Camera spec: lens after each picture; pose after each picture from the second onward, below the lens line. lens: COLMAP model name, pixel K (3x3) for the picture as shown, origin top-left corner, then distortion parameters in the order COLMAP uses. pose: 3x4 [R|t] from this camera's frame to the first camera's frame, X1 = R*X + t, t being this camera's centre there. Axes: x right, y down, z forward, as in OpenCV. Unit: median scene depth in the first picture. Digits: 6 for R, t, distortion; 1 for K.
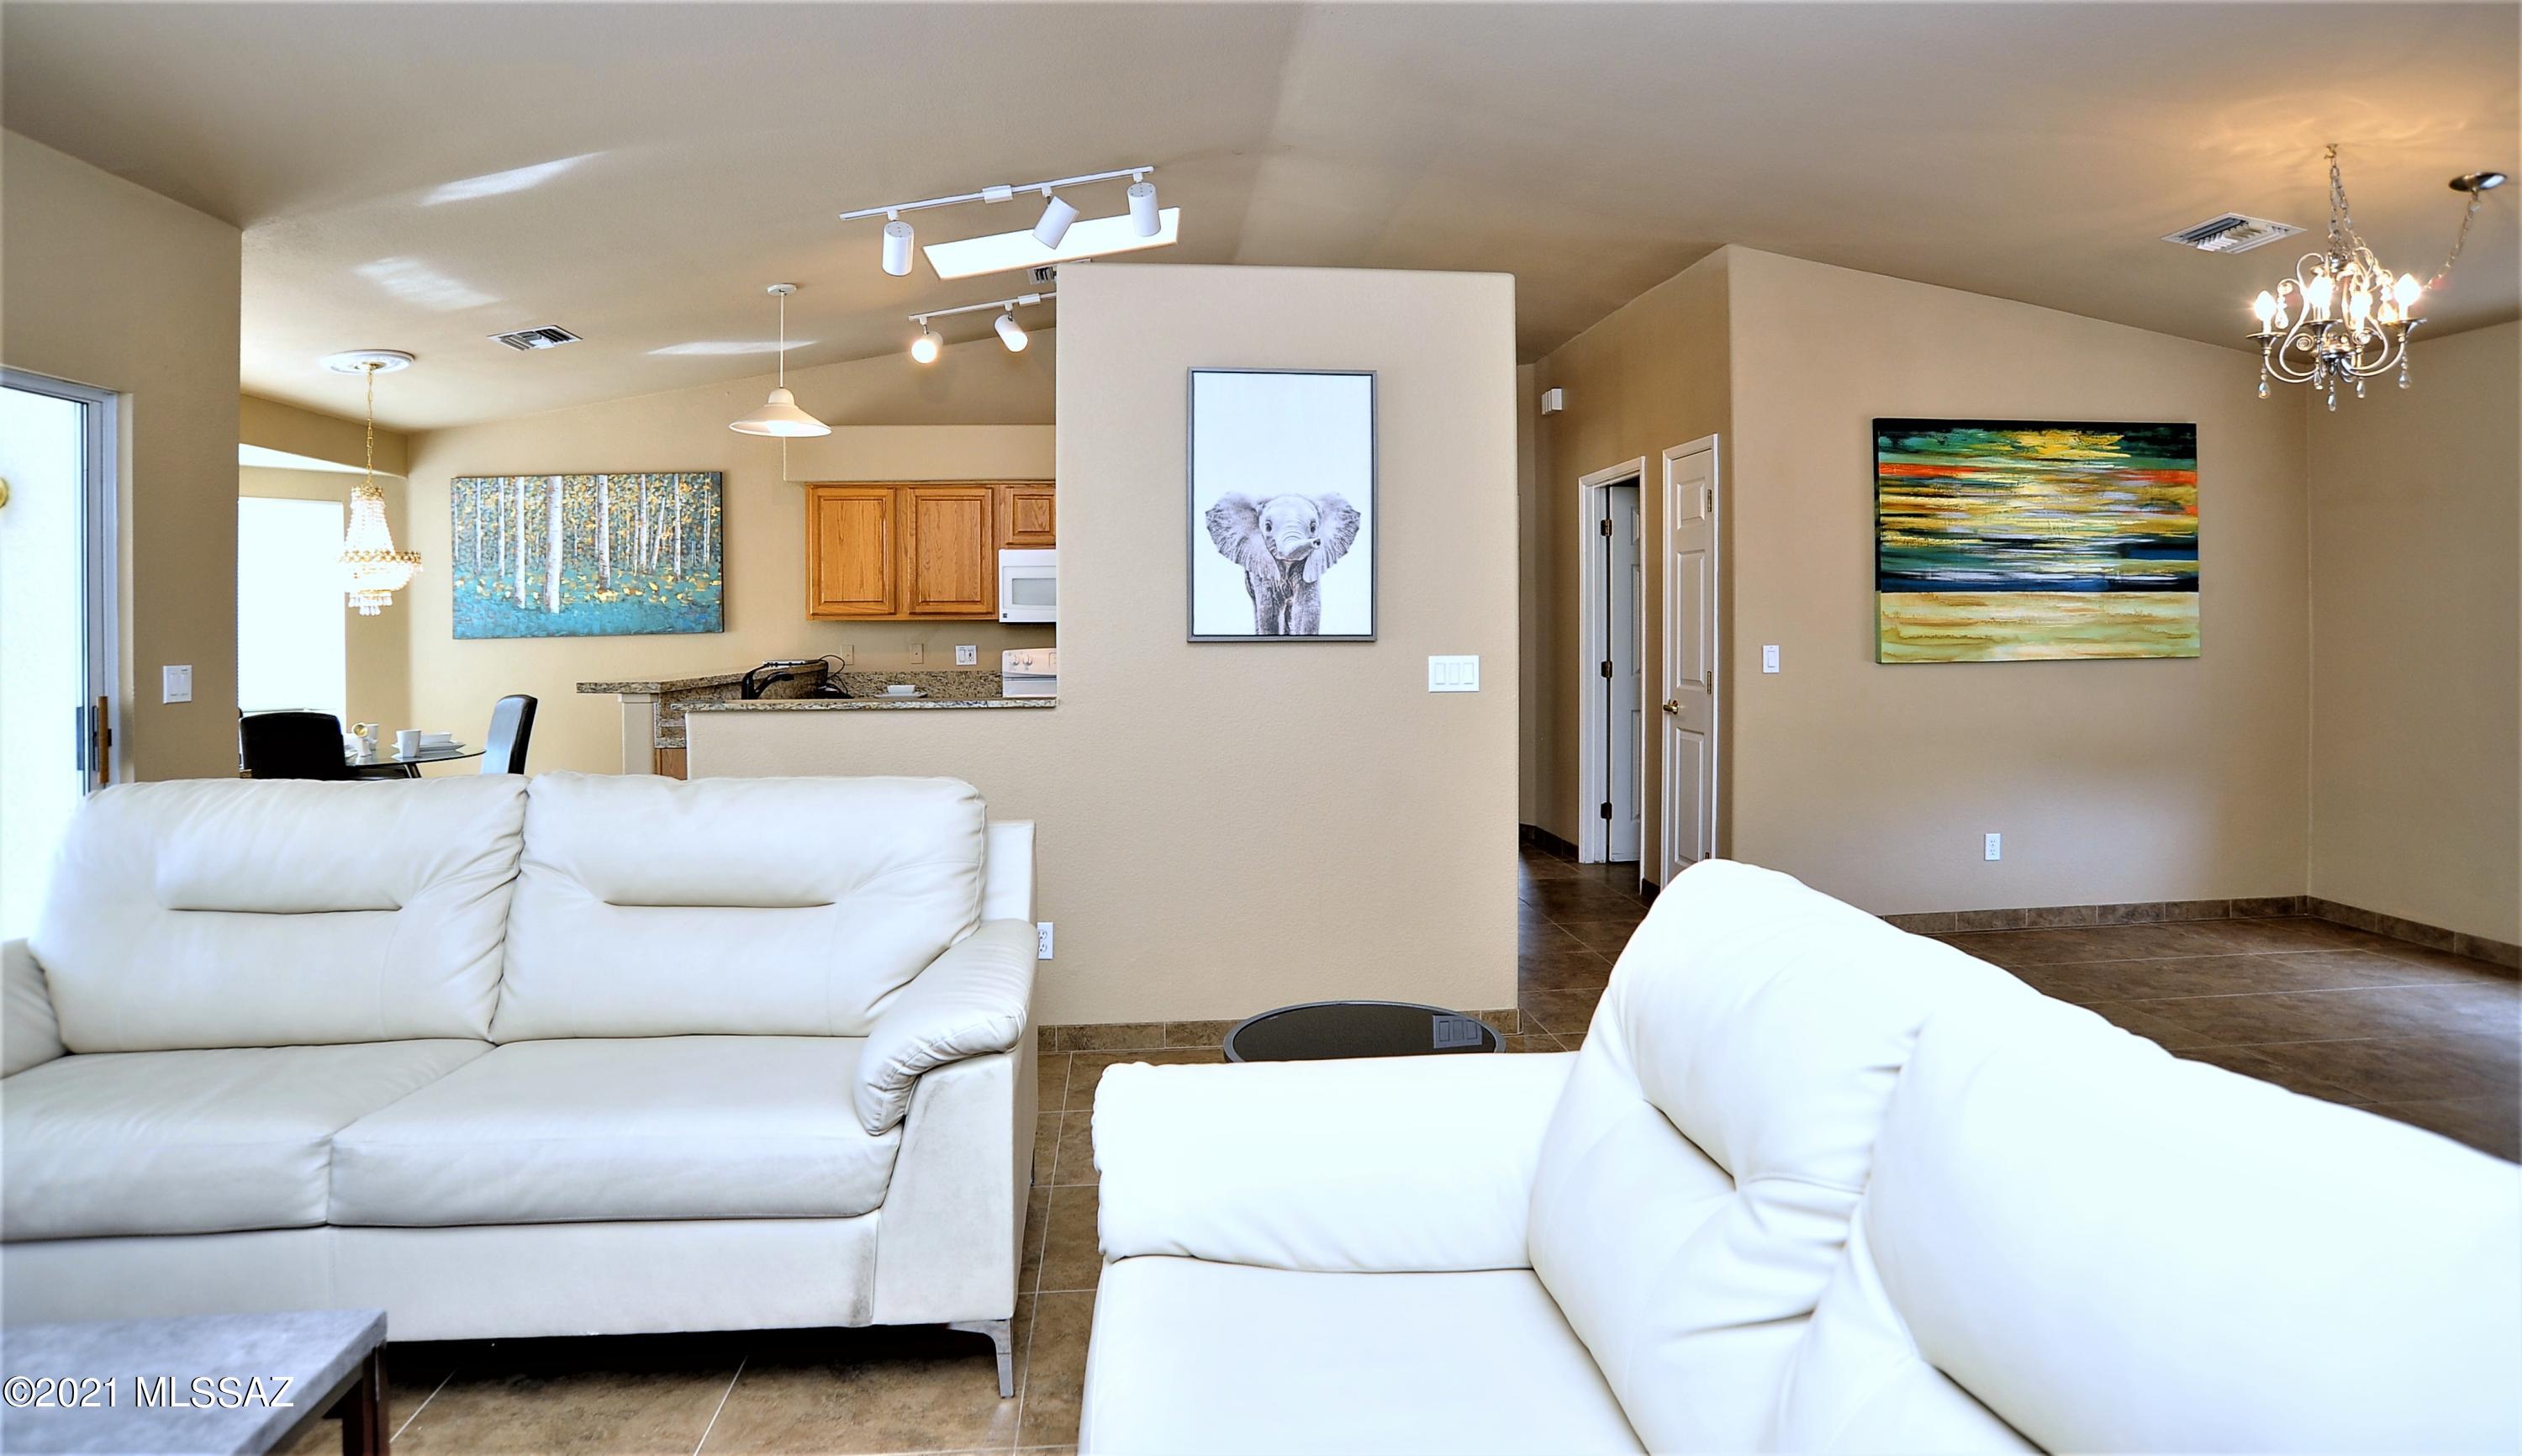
lens RADIAL K [[1335.8, 0, 1273.3], [0, 1335.8, 626.0], [0, 0, 1]] dist [-0.101923, 0.051353]
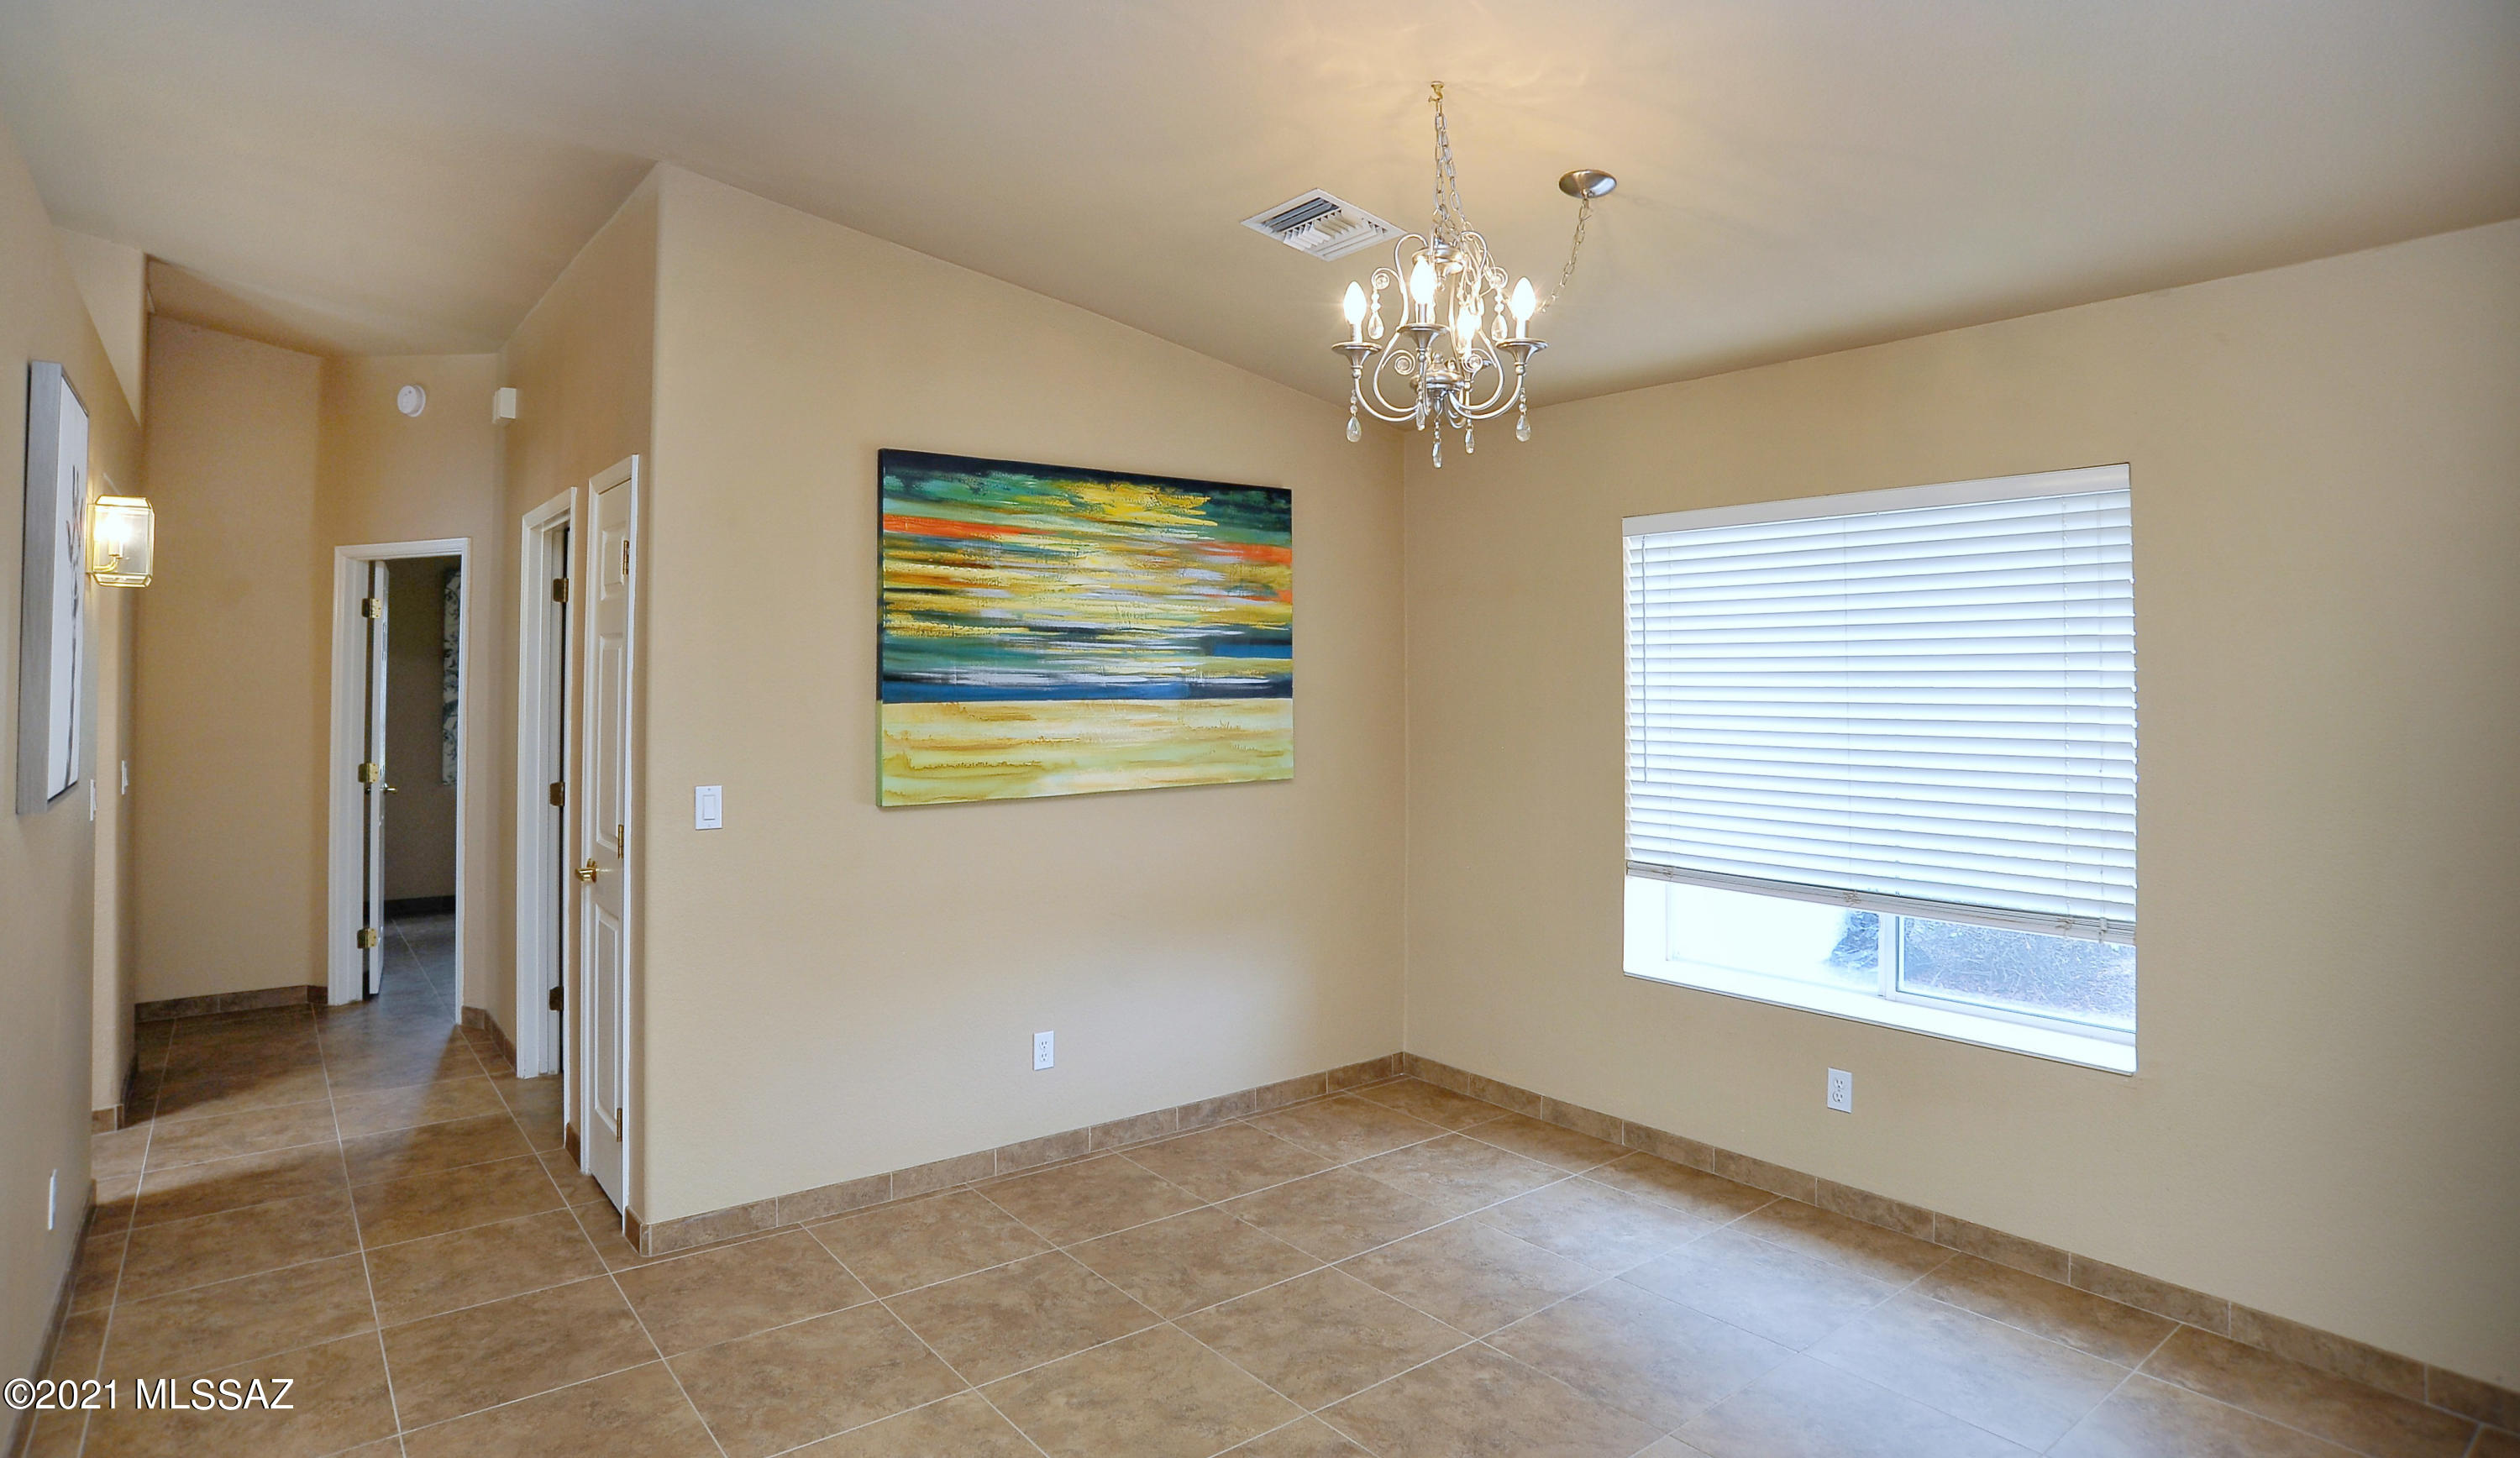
lens RADIAL K [[1328.0, 0, 1224.6], [0, 1328.0, 643.7], [0, 0, 1]] dist [-0.081481, 0.015838]
pose [[0.853242, 0.018121, 0.521200, 0.253328], [-0.004392, 0.999610, -0.027563, -0.037866], [-0.521496, 0.021229, 0.852989, 0.315058]]
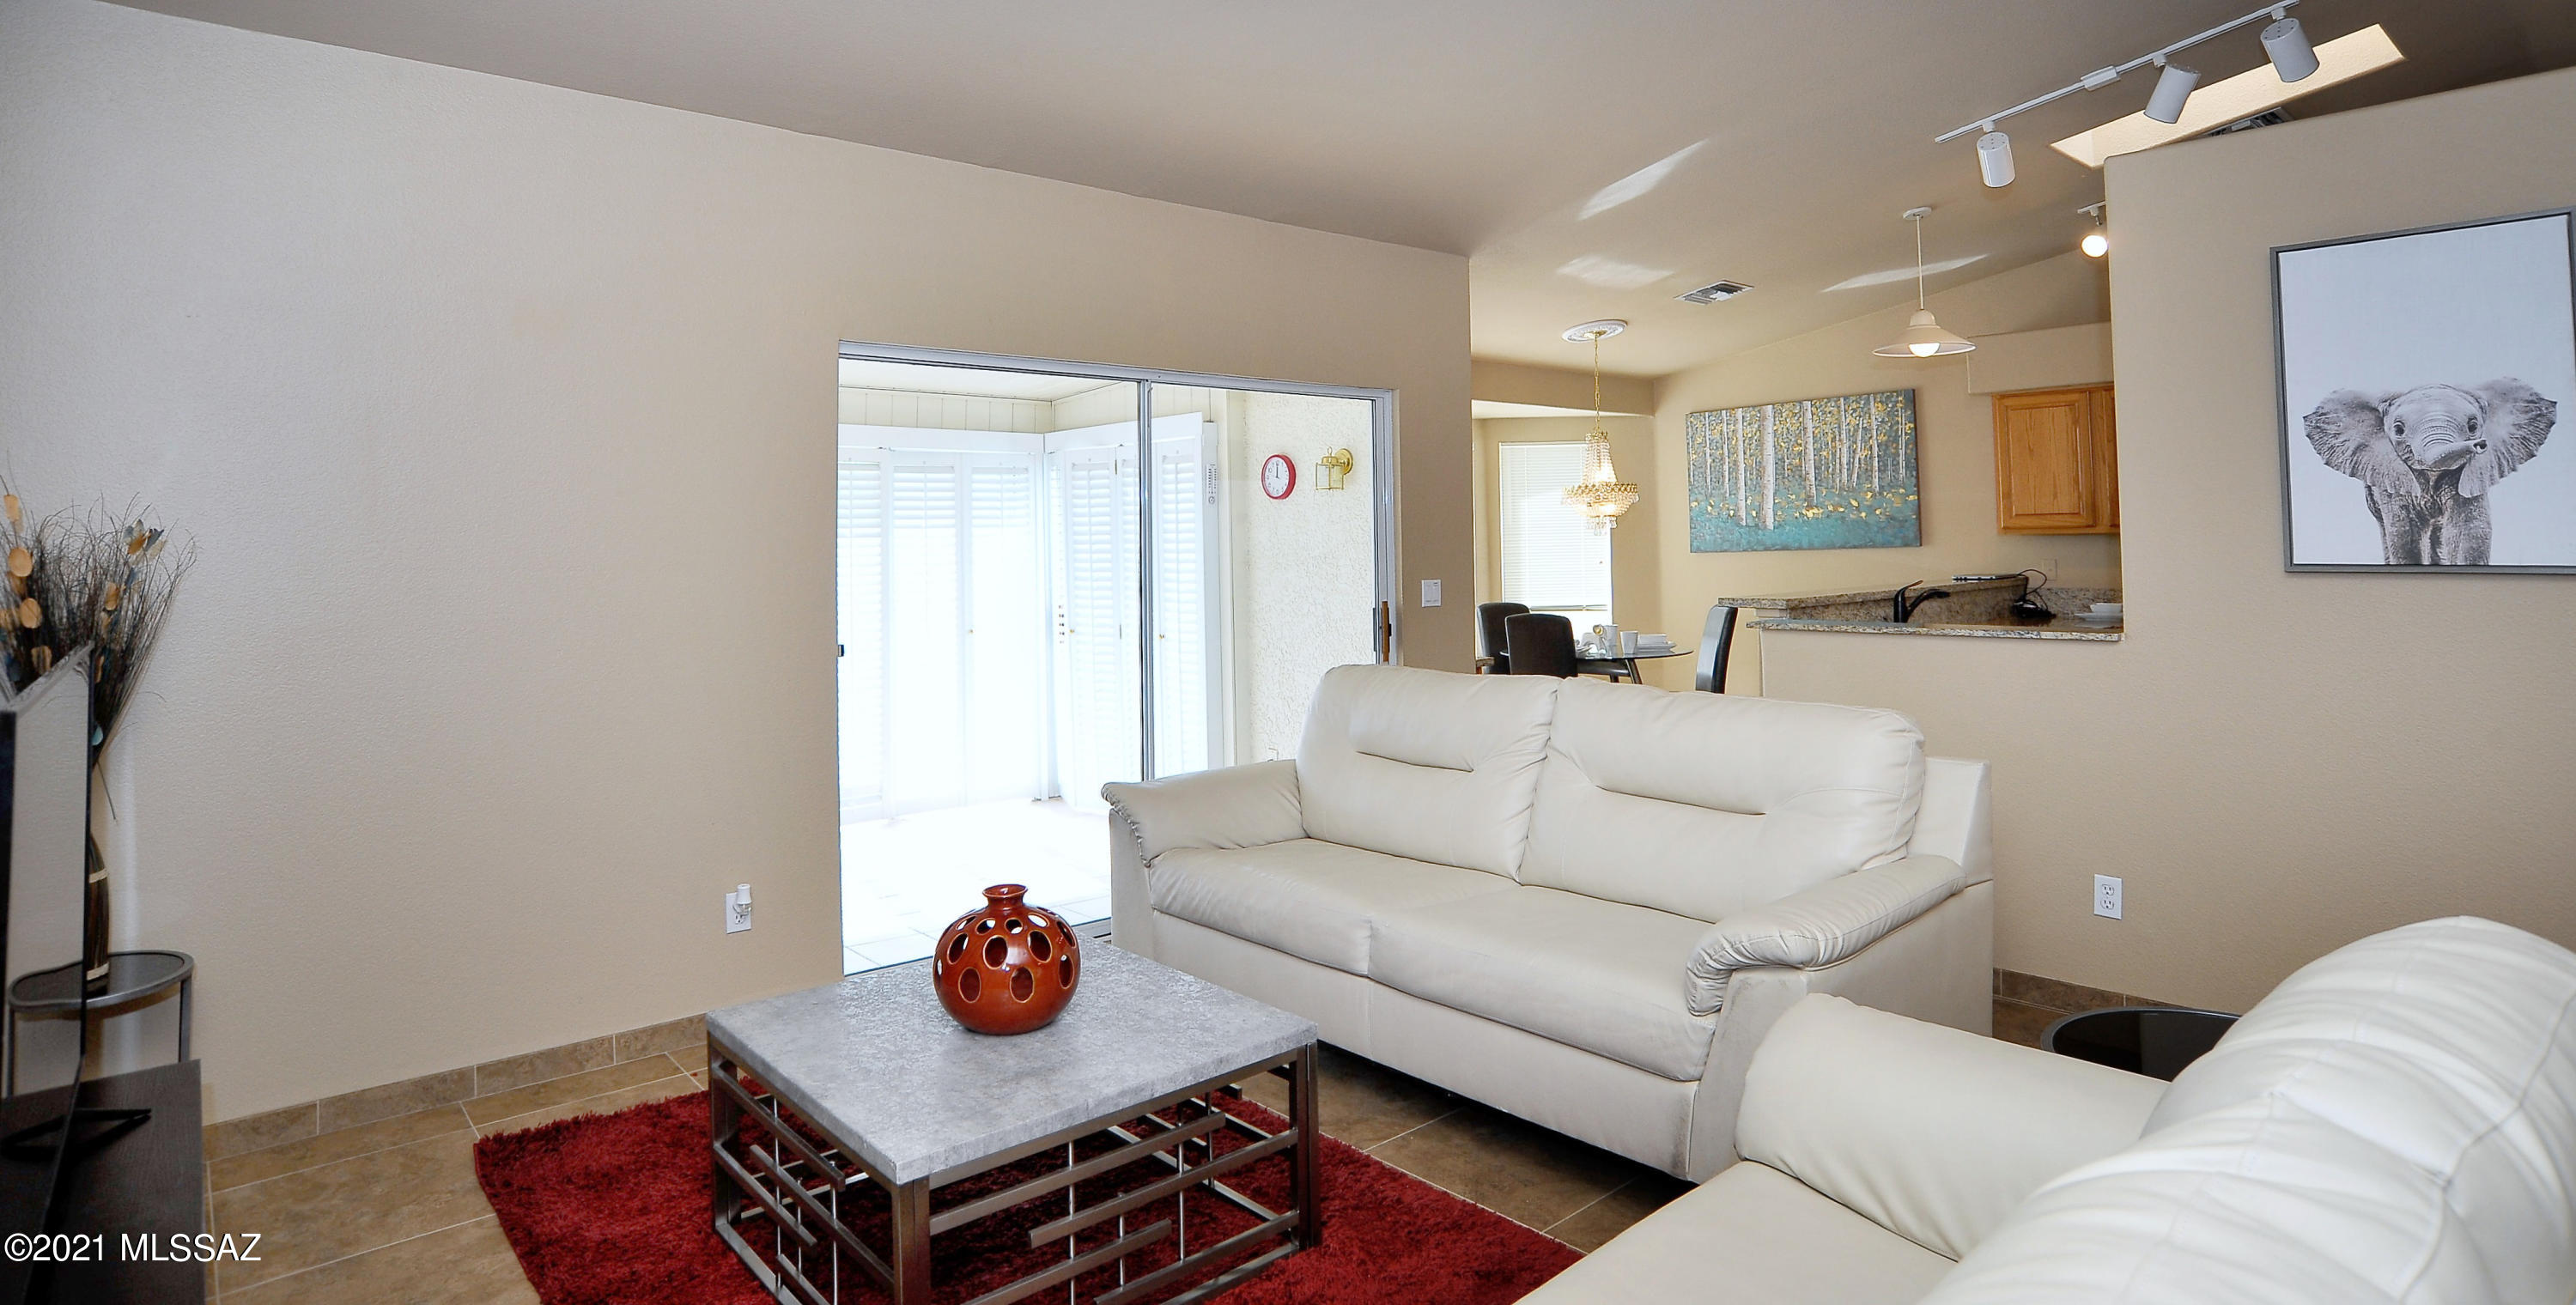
lens RADIAL K [[1350.7, 0, 1297.0], [0, 1350.7, 483.7], [0, 0, 1]] dist [-0.090656, 0.046805]
pose [[0.588226, -0.035945, -0.807897, 0.174120], [0.011020, 0.999275, -0.036436, -0.015571], [0.808621, 0.012529, 0.588196, 0.008707]]
